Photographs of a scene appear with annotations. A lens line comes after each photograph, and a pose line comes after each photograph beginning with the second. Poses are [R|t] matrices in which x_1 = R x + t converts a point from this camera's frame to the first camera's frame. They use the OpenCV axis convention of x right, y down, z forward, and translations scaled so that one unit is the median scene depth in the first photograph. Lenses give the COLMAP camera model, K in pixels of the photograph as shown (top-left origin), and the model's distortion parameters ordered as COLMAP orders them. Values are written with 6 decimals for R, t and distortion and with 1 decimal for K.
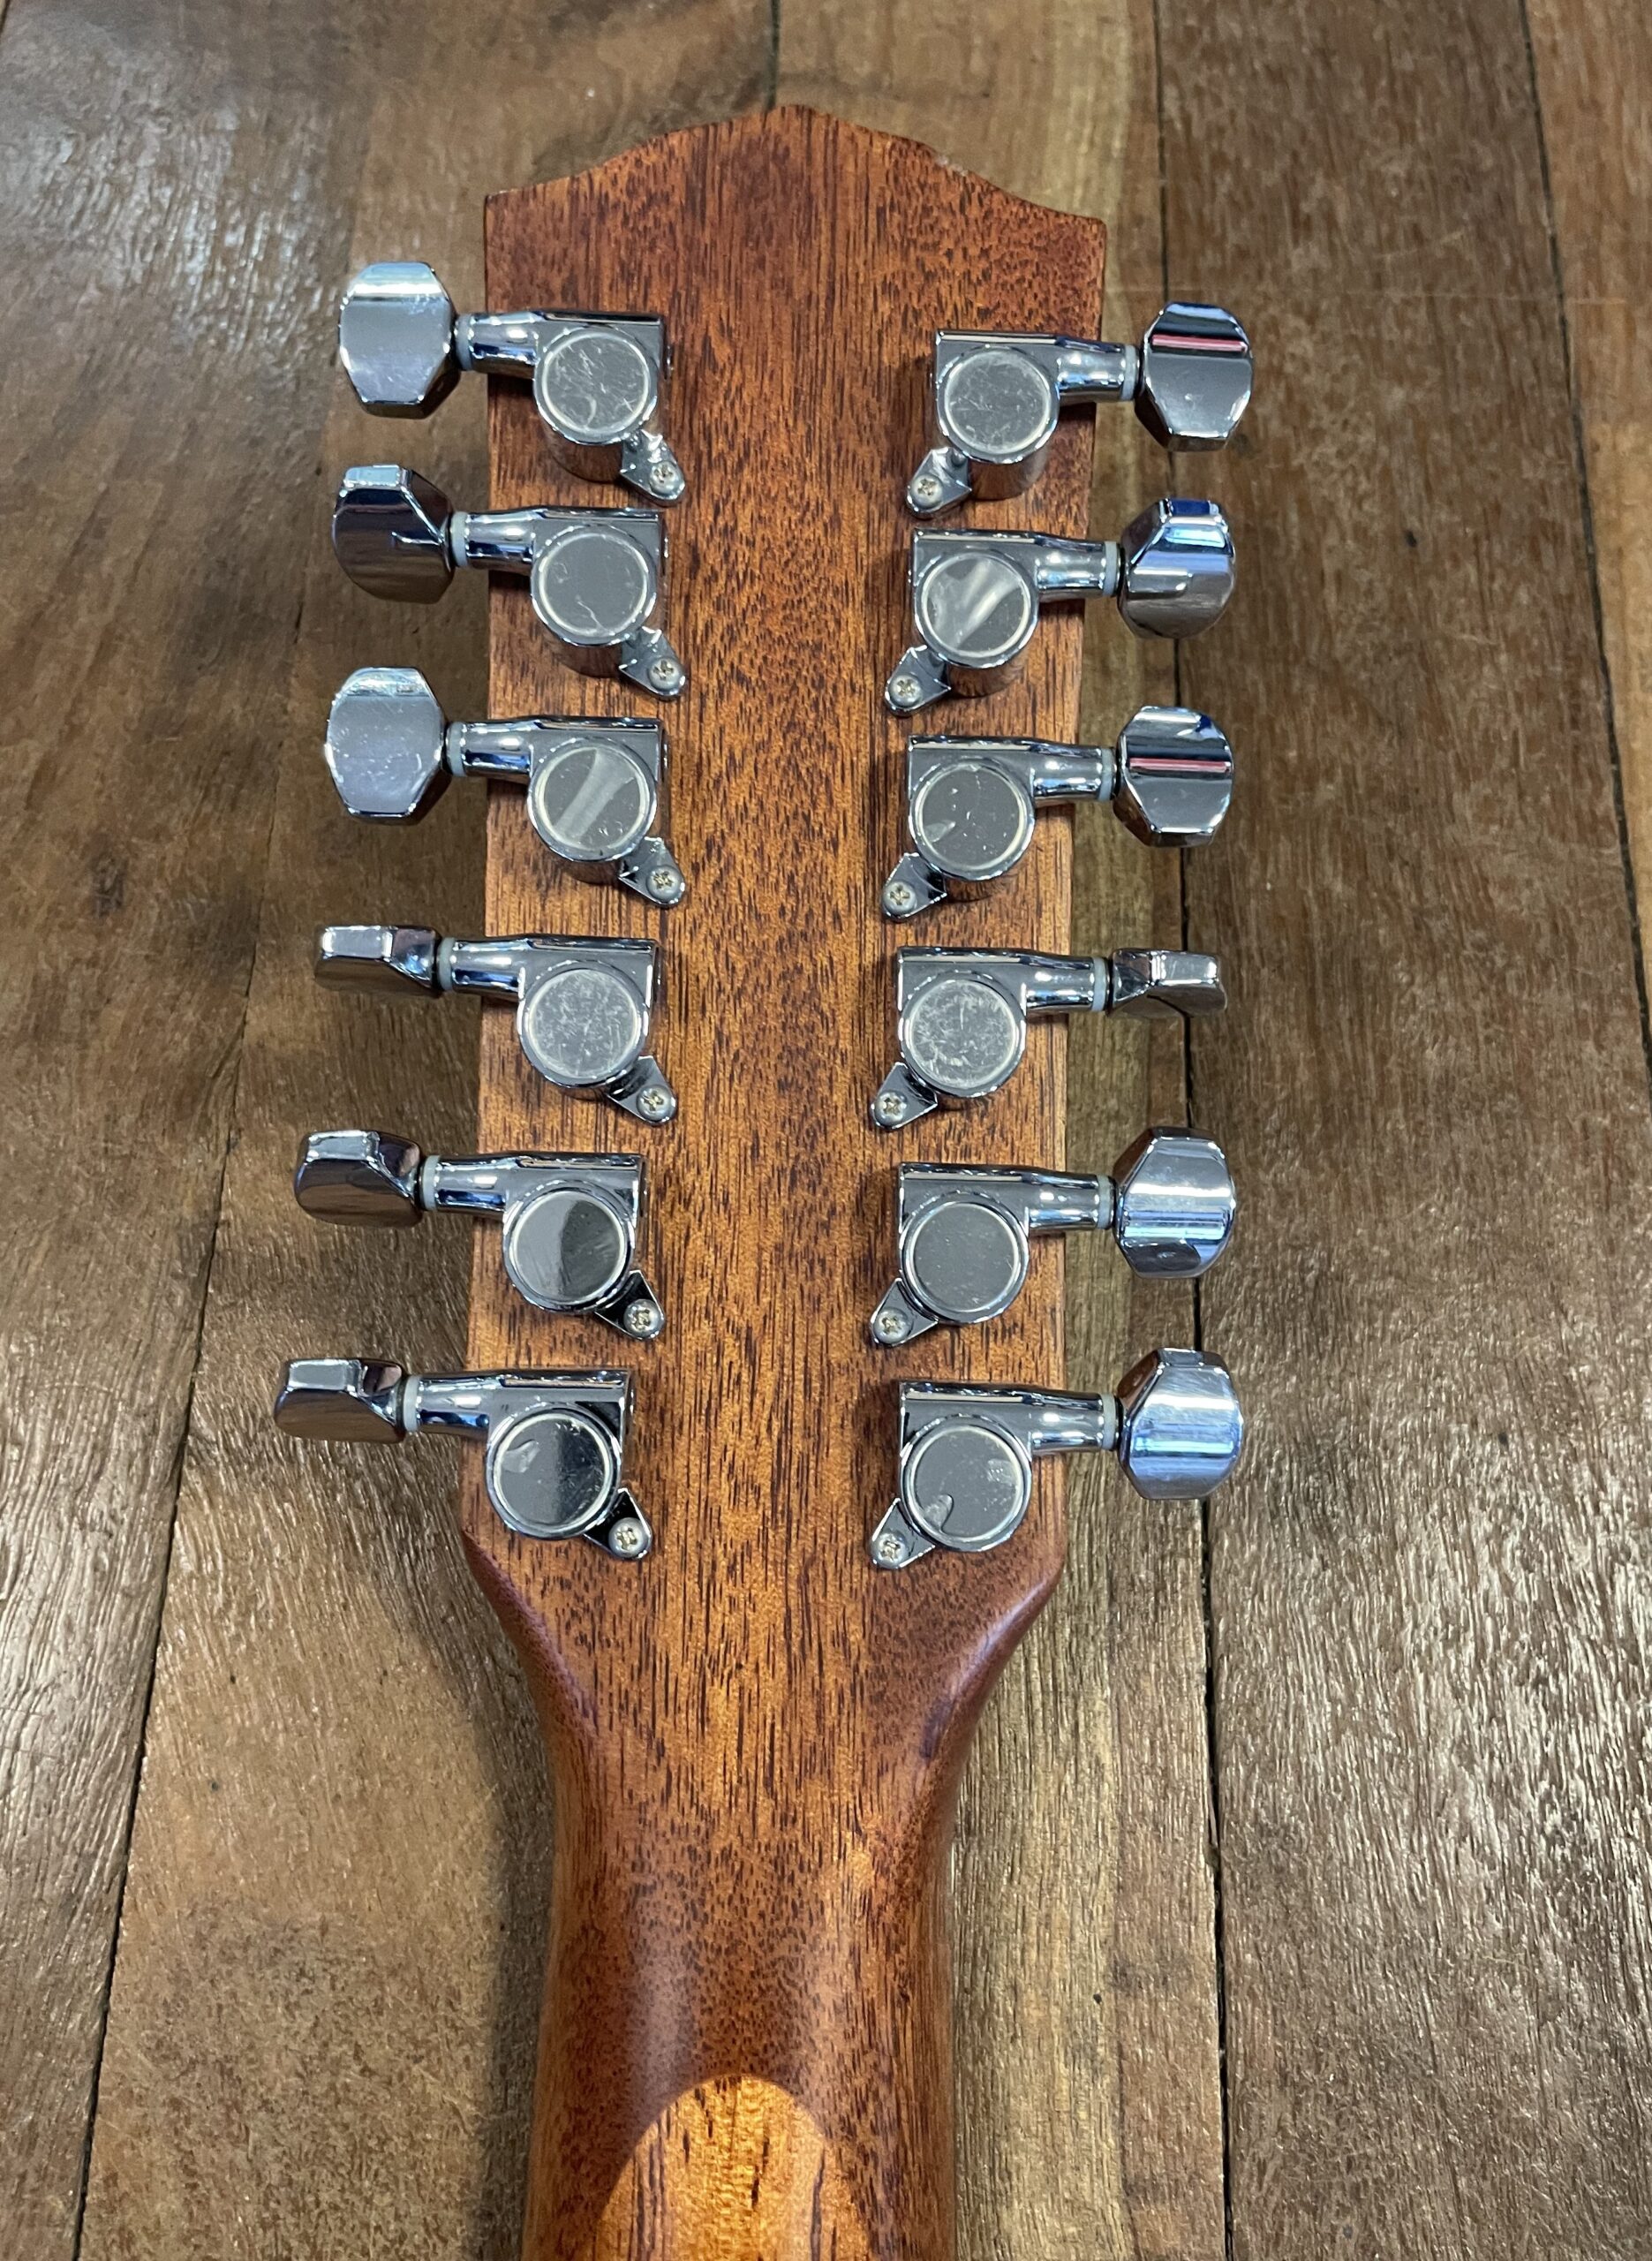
lens RADIAL K [[1753.0, 0, 860.1], [0, 1753.0, 1124.1], [0, 0, 1]] dist [0.033794, -0.040933]
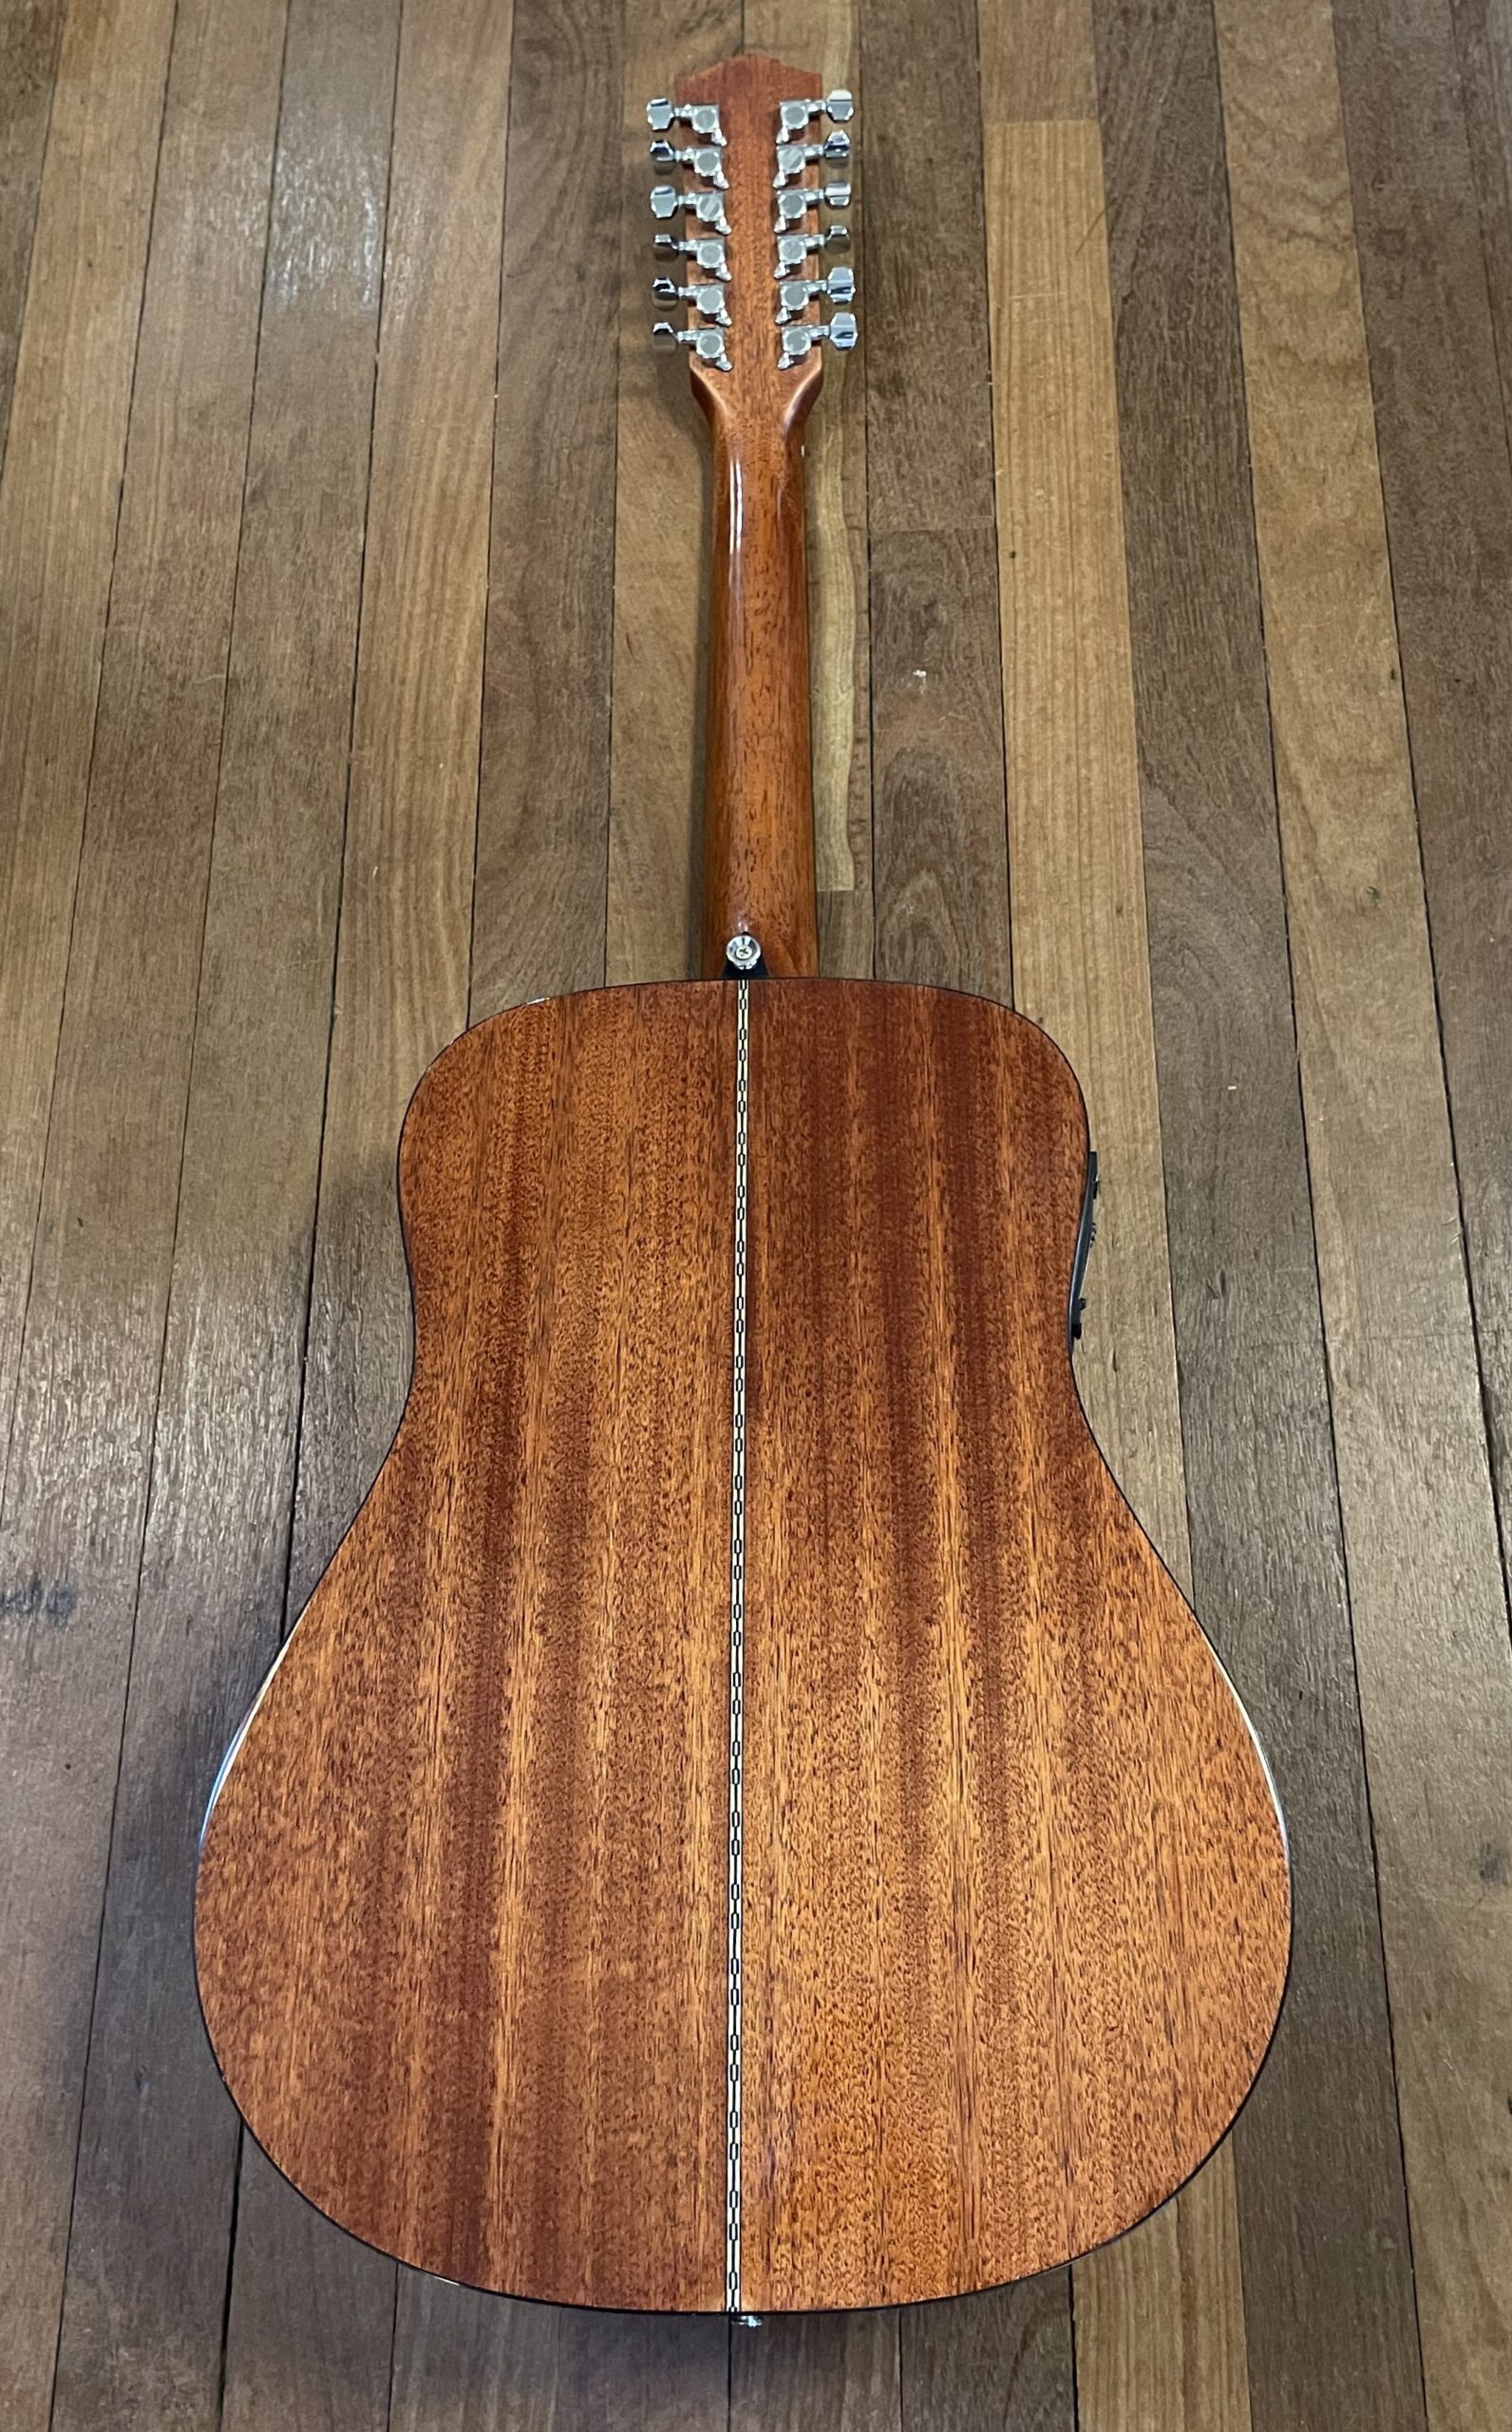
lens RADIAL K [[2059.3, 0, 788.6], [0, 2059.3, 1213.2], [0, 0, 1]] dist [0.073345, -0.081221]
pose [[0.995874, -0.054874, -0.072279, 0.280522], [0.053660, 0.998385, -0.018634, 2.360970], [0.073185, 0.014678, 0.997210, -4.060126]]
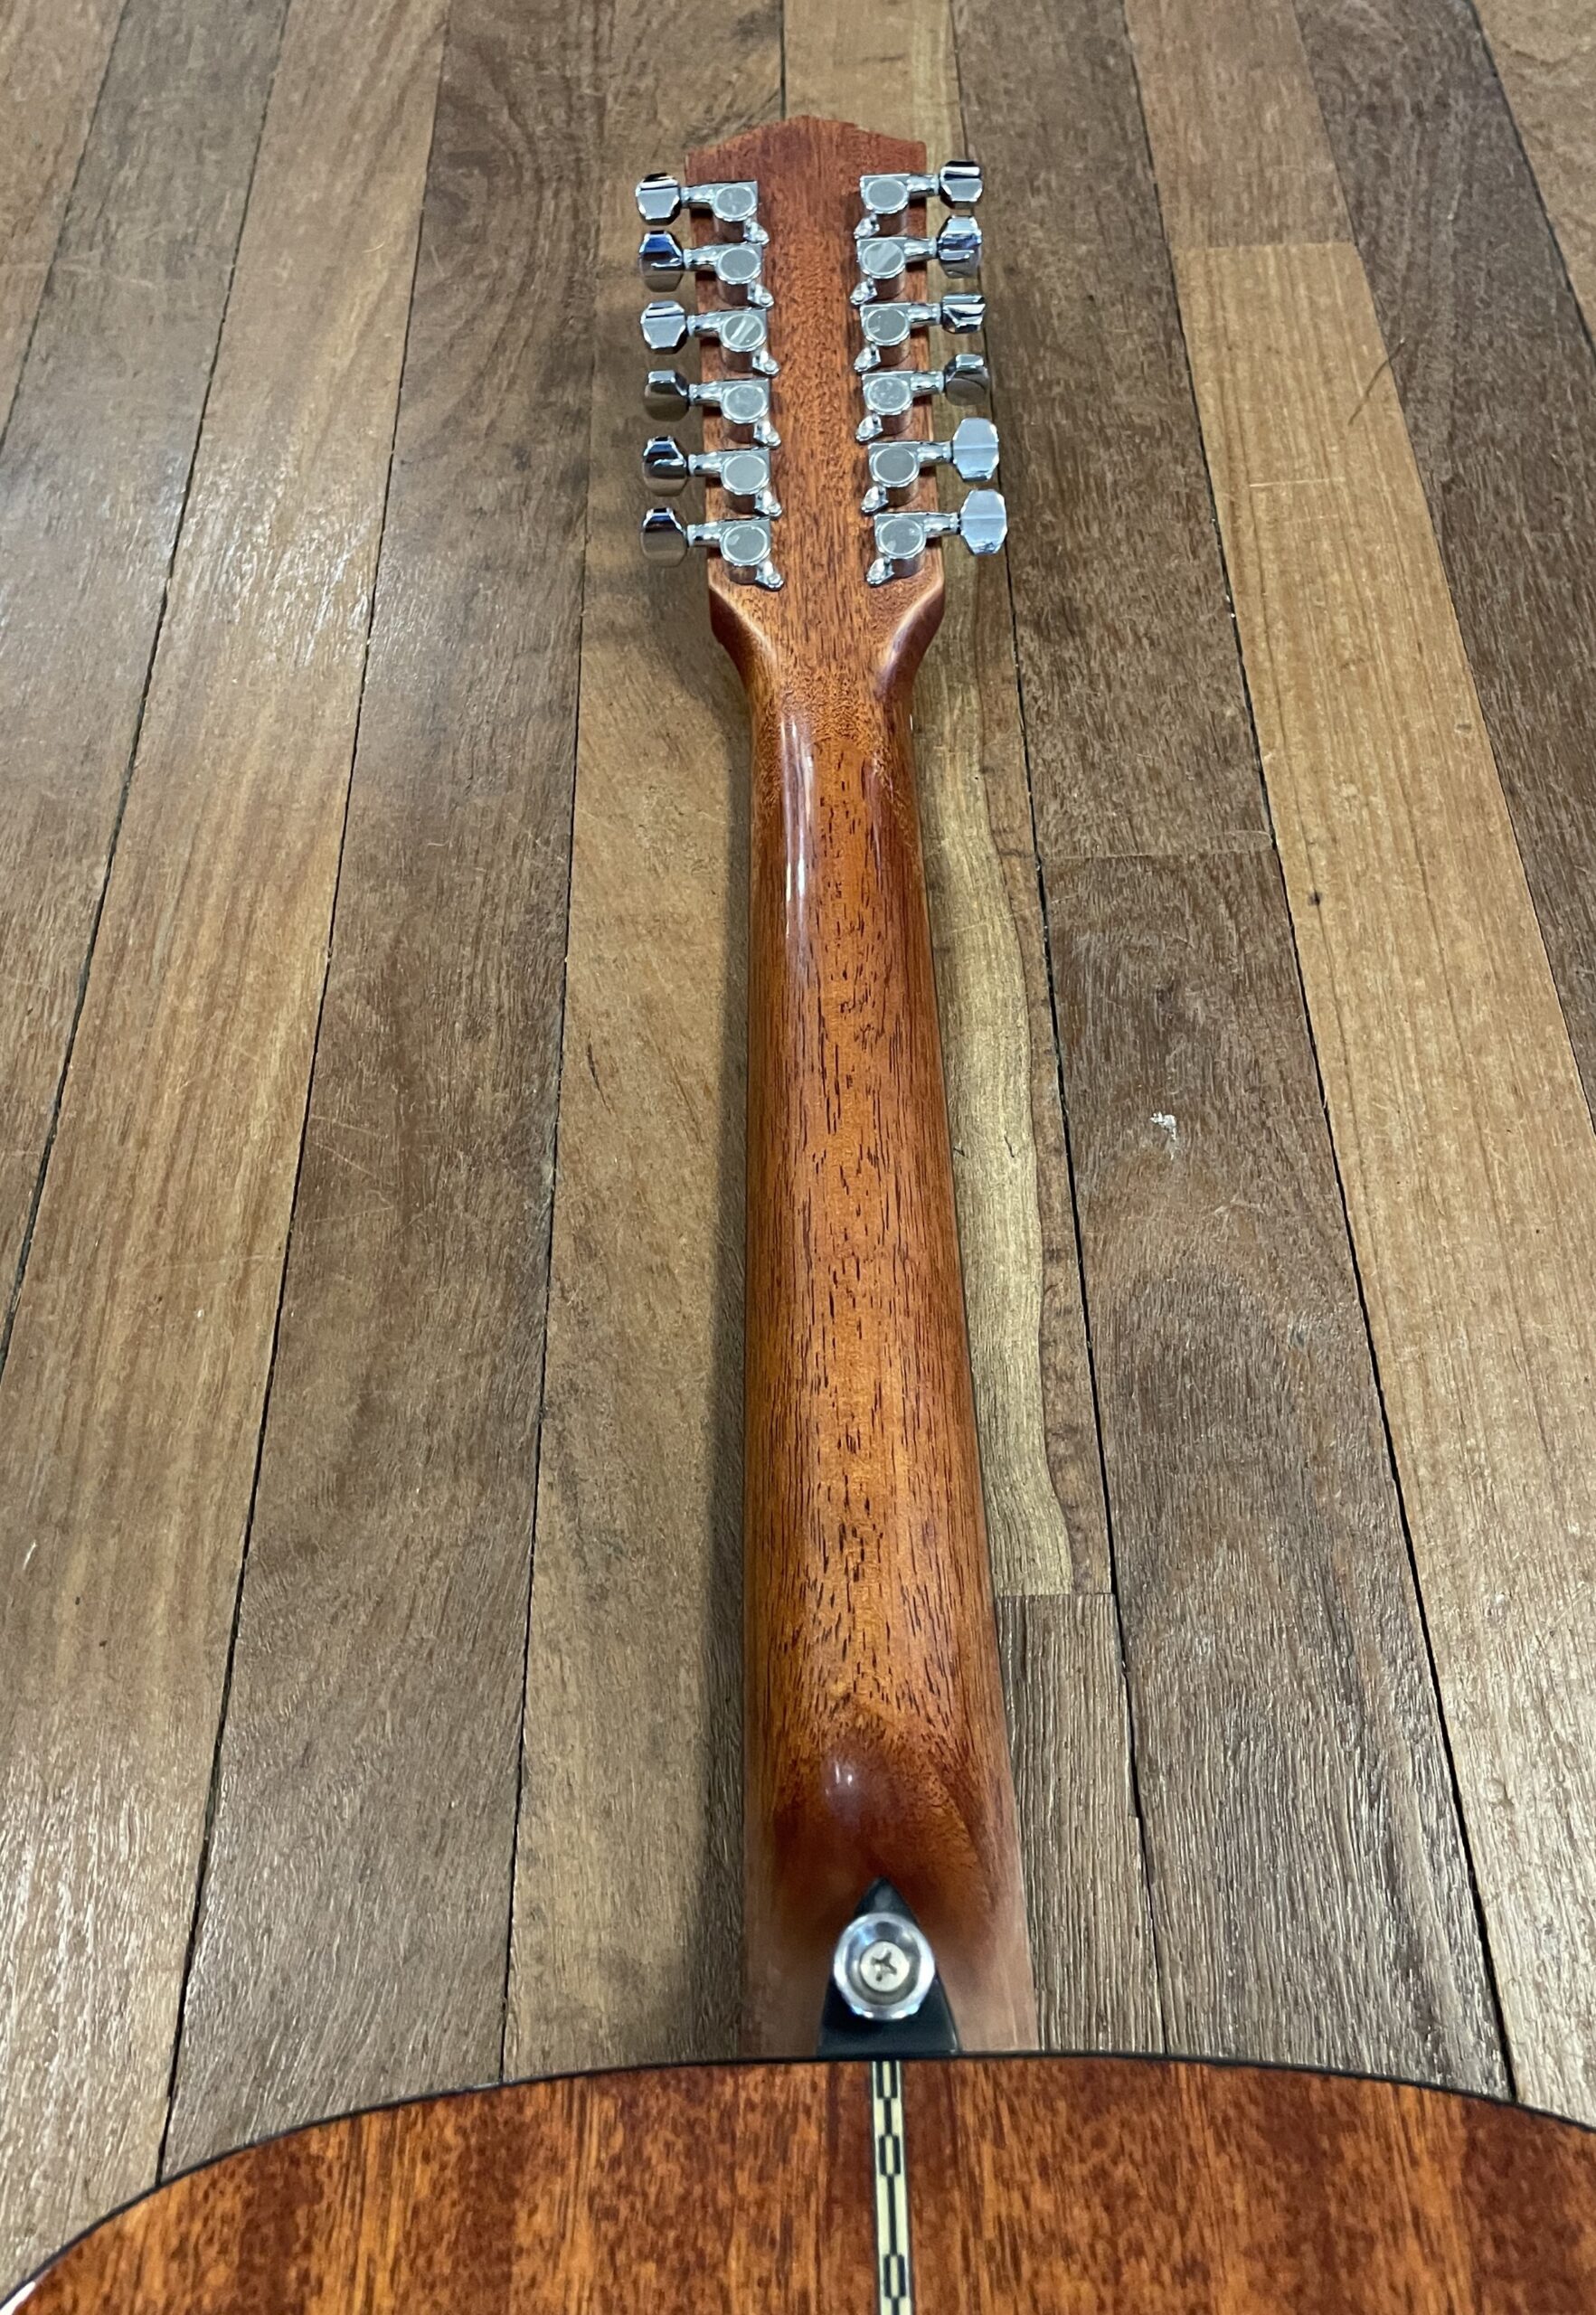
lens RADIAL K [[1897.5, 0, 787.4], [0, 1897.5, 1073.3], [0, 0, 1]] dist [0.064949, -0.054752]
pose [[0.996191, -0.075152, -0.044217, -0.038363], [0.062740, 0.969955, -0.235054, 1.465613], [0.060553, 0.231384, 0.970976, -1.430572]]
